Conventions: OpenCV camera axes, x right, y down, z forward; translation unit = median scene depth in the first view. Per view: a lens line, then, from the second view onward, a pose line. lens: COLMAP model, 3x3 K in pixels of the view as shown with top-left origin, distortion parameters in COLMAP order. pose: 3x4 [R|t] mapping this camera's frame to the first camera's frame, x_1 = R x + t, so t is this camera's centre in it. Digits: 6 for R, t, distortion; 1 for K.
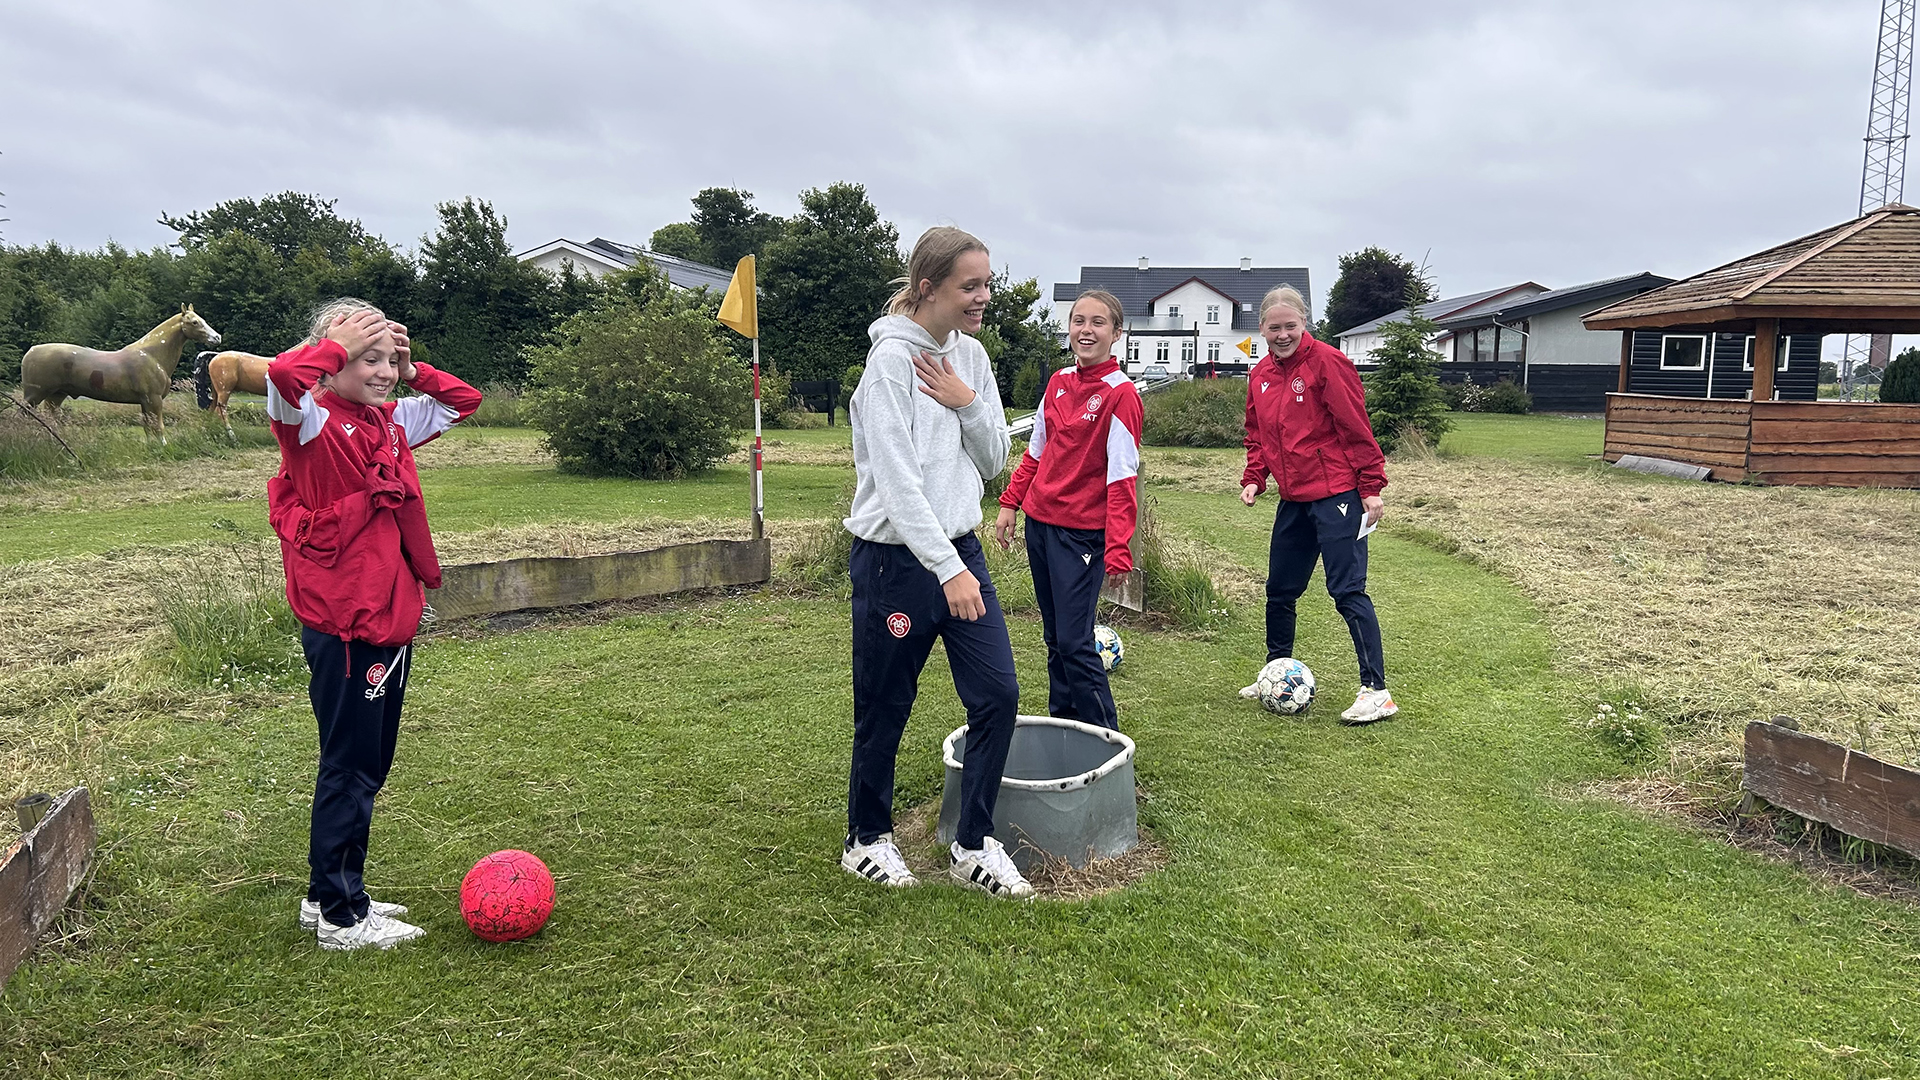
lens RADIAL K [[1398.9, 0, 960.0], [0, 1398.9, 540.0], [0, 0, 1]] dist [0.053243, -0.040956]
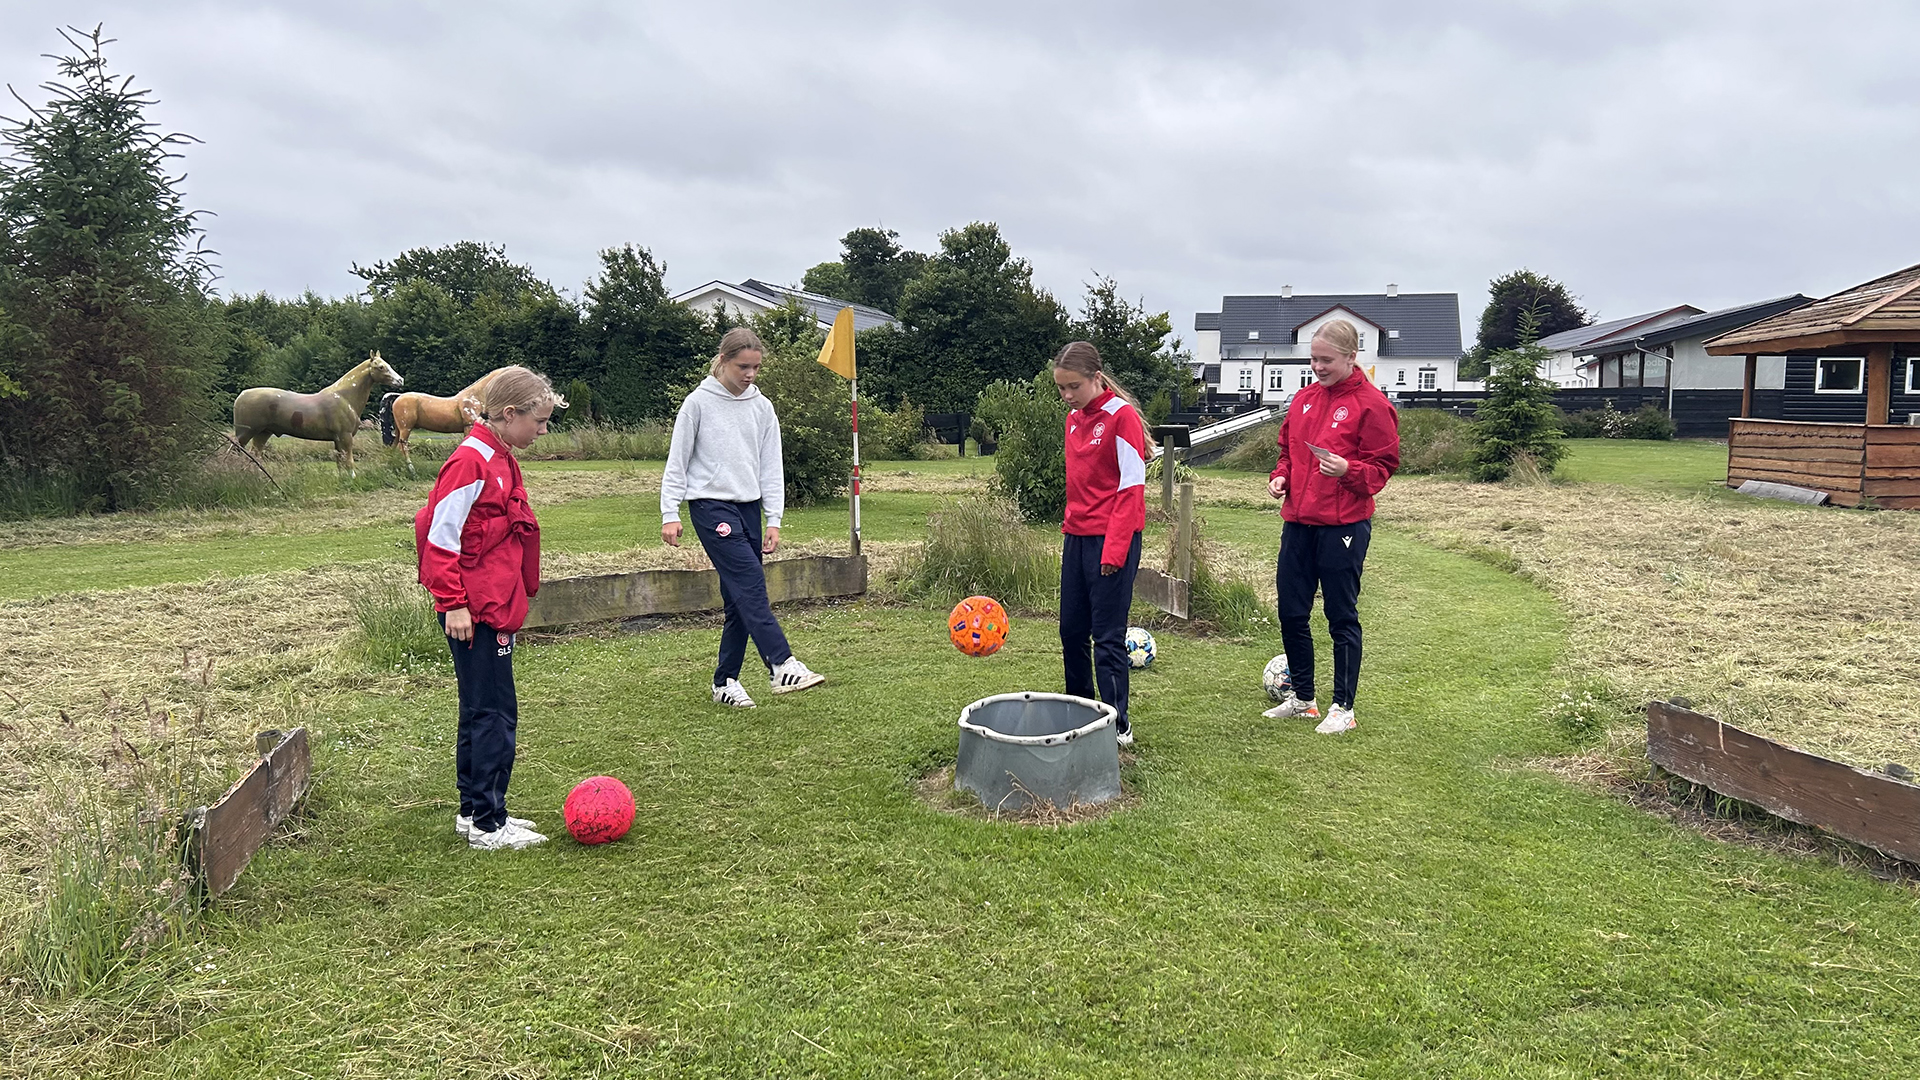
lens RADIAL K [[1444.5, 0, 993.2], [0, 1444.5, 535.8], [0, 0, 1]] dist [0.089840, -0.116445]
pose [[0.995377, -0.001390, -0.096032, 0.053647], [-0.001207, 0.999635, -0.026976, 0.010000], [0.096035, 0.026967, 0.995013, -0.104327]]
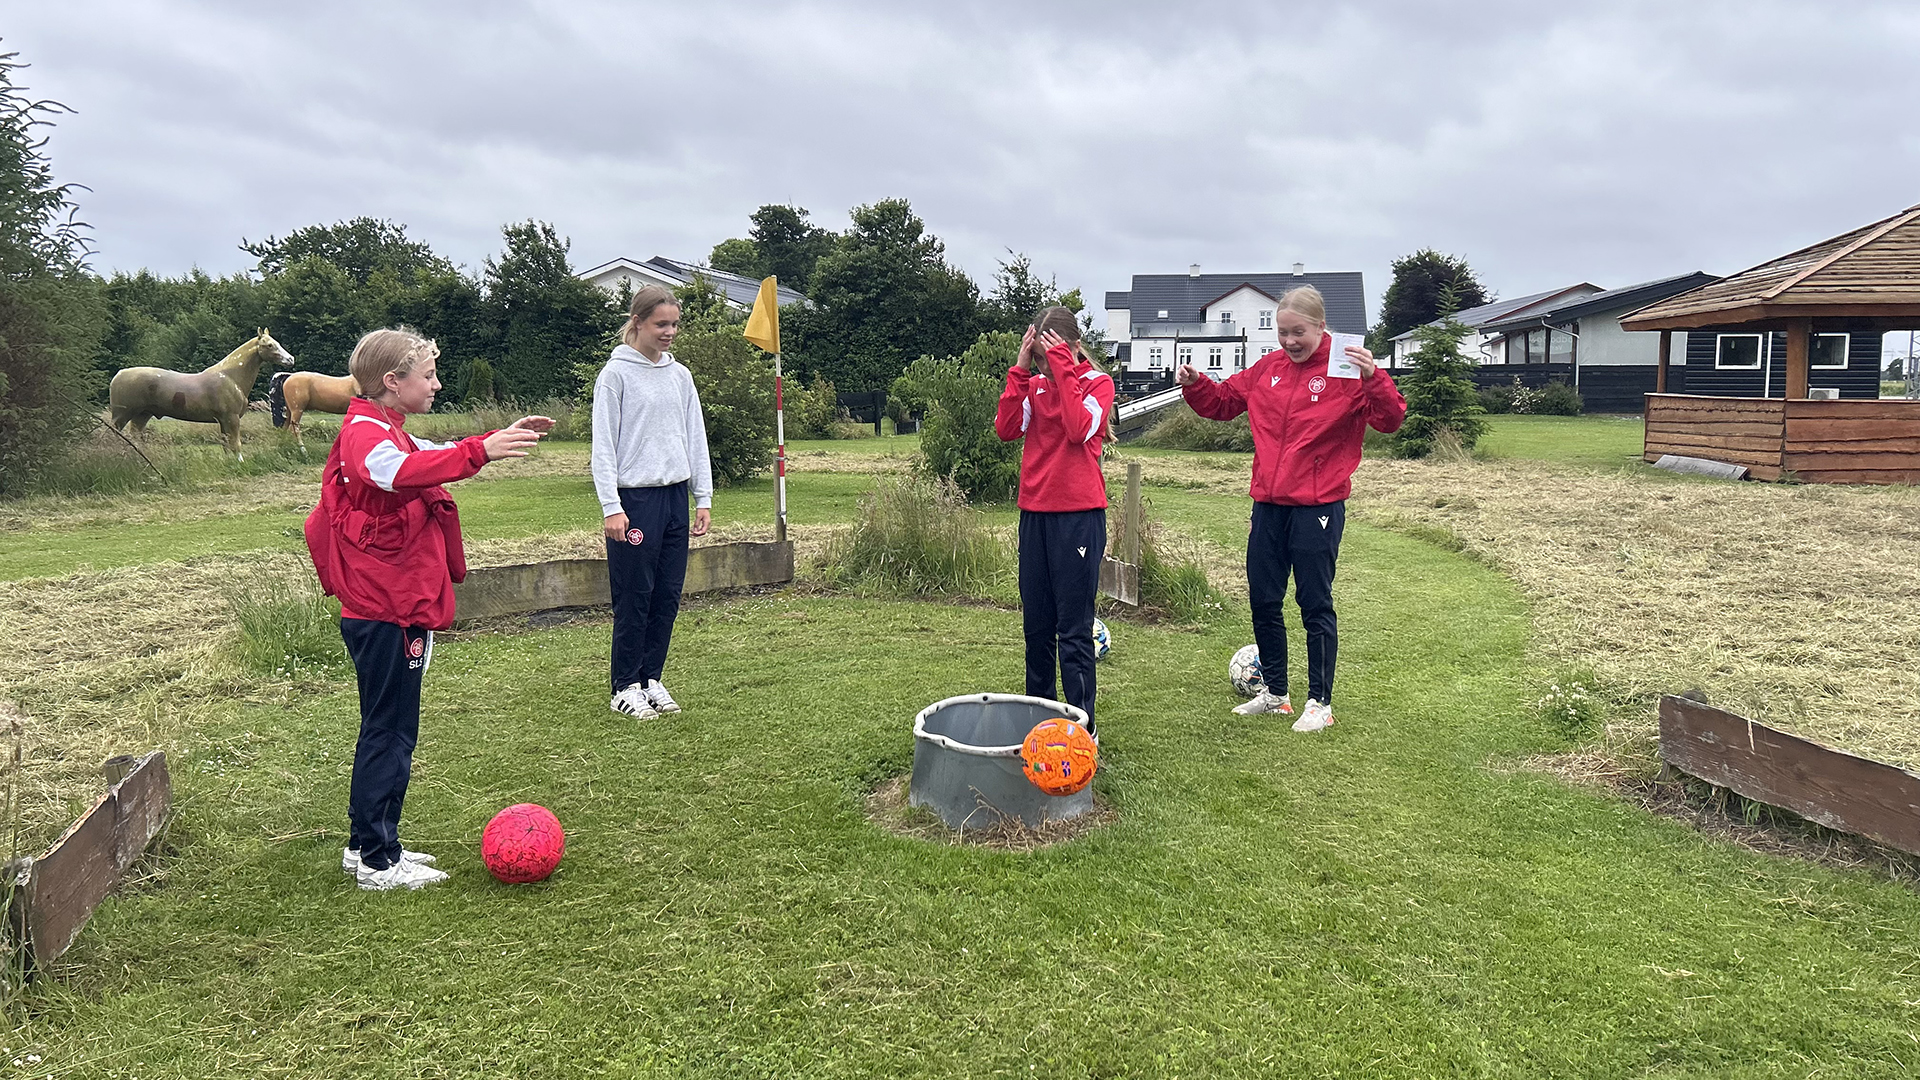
lens RADIAL K [[1419.0, 0, 966.0], [0, 1419.0, 516.5], [0, 0, 1]] dist [0.063278, -0.058781]
pose [[0.998856, -0.009535, -0.046856, 0.031887], [0.008386, 0.999661, -0.024656, 0.005670], [0.047075, 0.024235, 0.998597, -0.048877]]
